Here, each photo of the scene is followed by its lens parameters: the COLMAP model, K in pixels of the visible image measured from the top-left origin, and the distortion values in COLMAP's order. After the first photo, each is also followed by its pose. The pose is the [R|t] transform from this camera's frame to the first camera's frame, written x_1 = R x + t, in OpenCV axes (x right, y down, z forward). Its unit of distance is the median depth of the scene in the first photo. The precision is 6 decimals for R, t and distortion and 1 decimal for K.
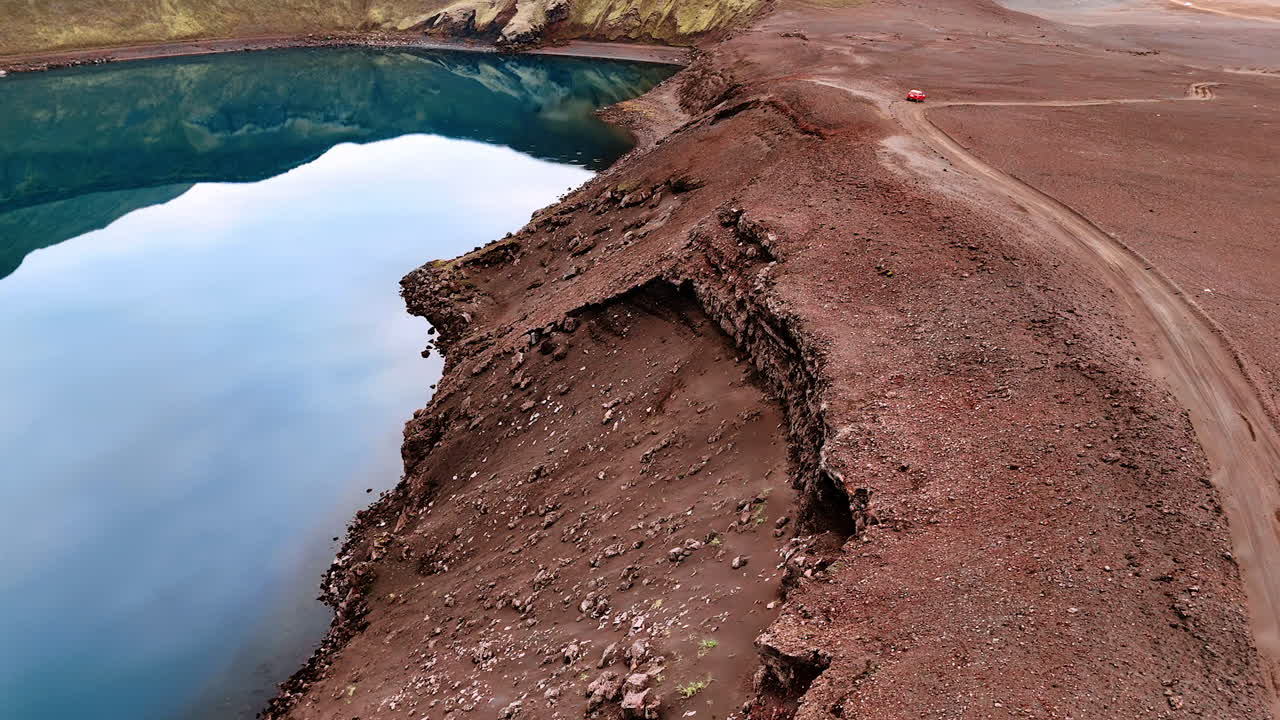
lens RADIAL K [[945.3, 0, 639.2], [0, 945.3, 353.7], [0, 0, 1]] dist [0.003439, -0.007606]
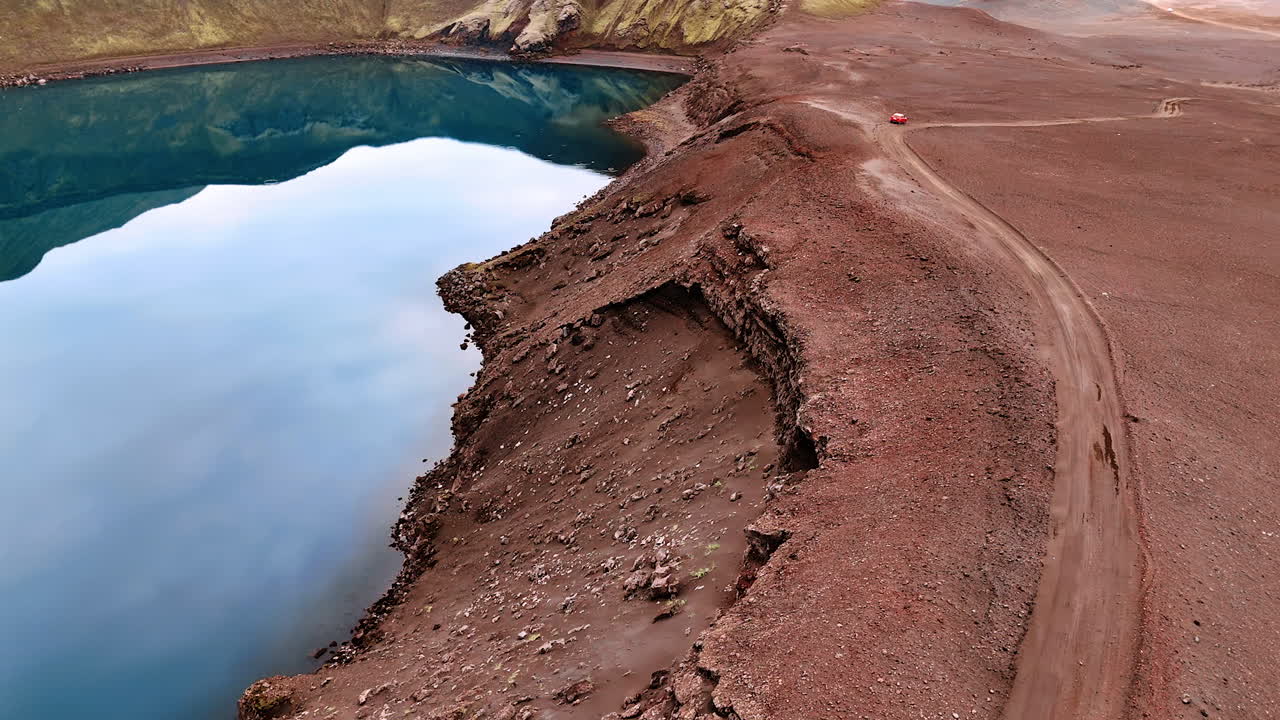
lens RADIAL K [[945.3, 0, 638.8], [0, 945.3, 366.2], [0, 0, 1]] dist [0.003439, -0.007606]
pose [[0.999984, 0.003569, -0.004359, -0.014762], [-0.003508, 0.999896, 0.013983, 0.010195], [0.004408, -0.013968, 0.999893, -0.188523]]
